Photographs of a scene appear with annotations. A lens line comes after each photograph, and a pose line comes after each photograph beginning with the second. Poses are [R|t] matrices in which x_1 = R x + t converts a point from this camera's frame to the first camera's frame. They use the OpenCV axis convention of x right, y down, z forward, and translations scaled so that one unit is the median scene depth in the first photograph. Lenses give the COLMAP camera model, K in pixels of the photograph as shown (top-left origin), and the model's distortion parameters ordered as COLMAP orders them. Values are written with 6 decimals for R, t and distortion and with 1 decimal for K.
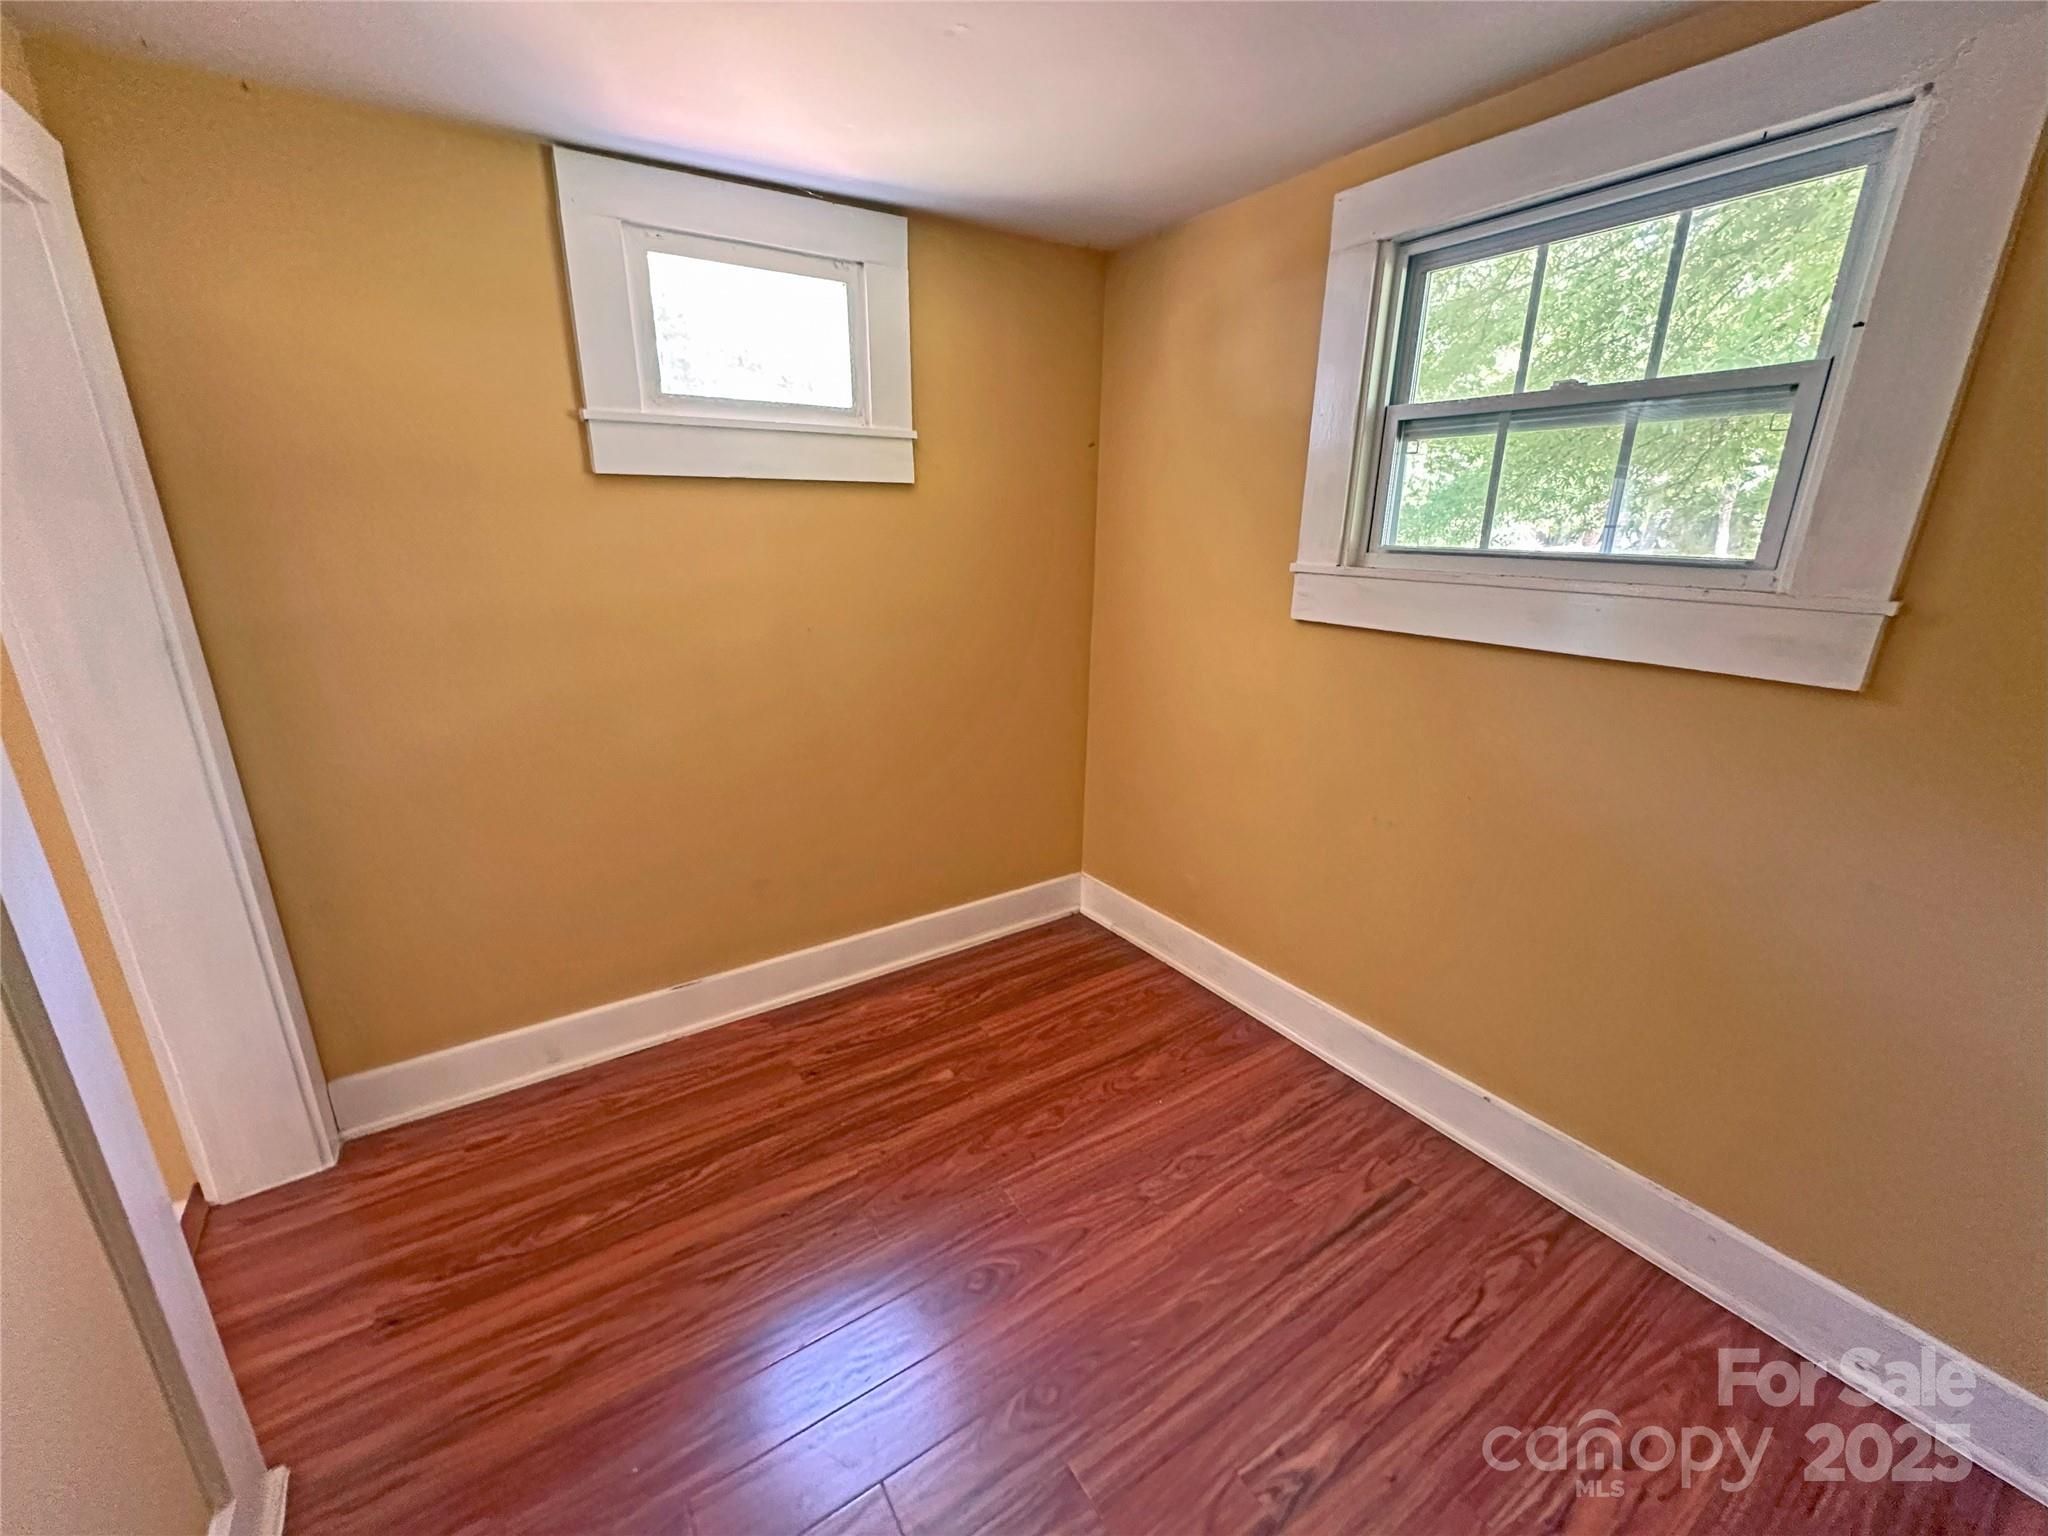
lens RADIAL K [[813.9, 0, 1024.6], [0, 813.9, 769.1], [0, 0, 1]] dist [0.000542, 0.000383]
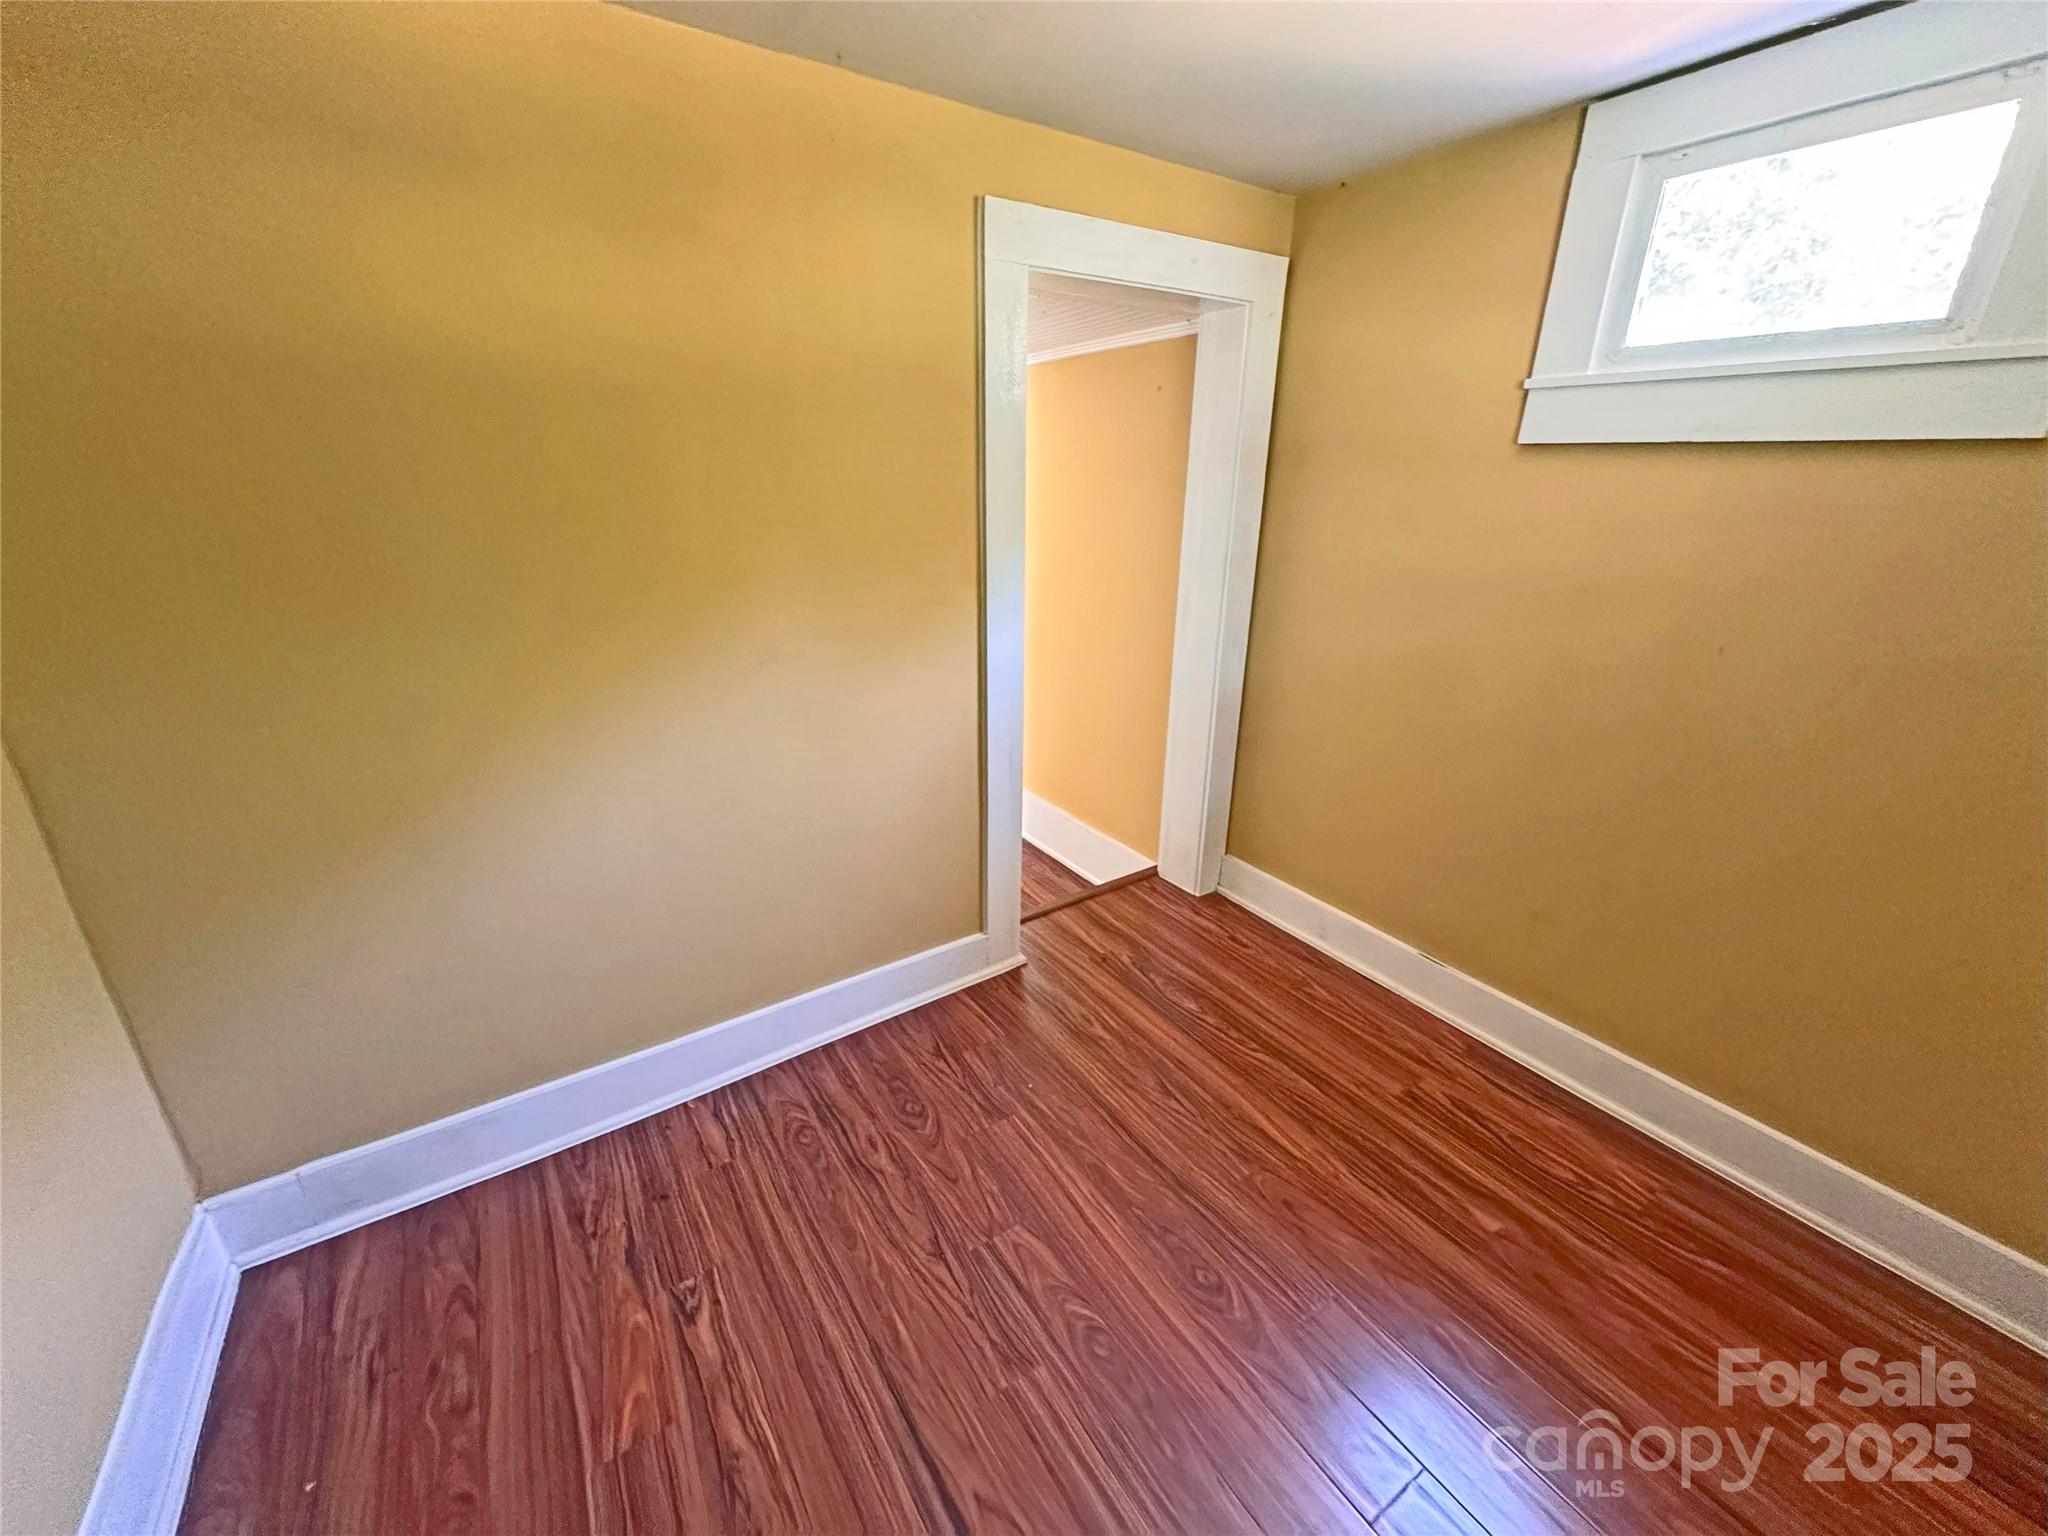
lens RADIAL K [[813.9, 0, 1024.6], [0, 813.9, 769.1], [0, 0, 1]] dist [0.000542, 0.000383]
pose [[0.014356, 0.344668, -0.938615, 0.520481], [-0.311611, 0.893505, 0.323337, -0.133499], [0.950101, 0.287841, 0.120230, 0.400055]]
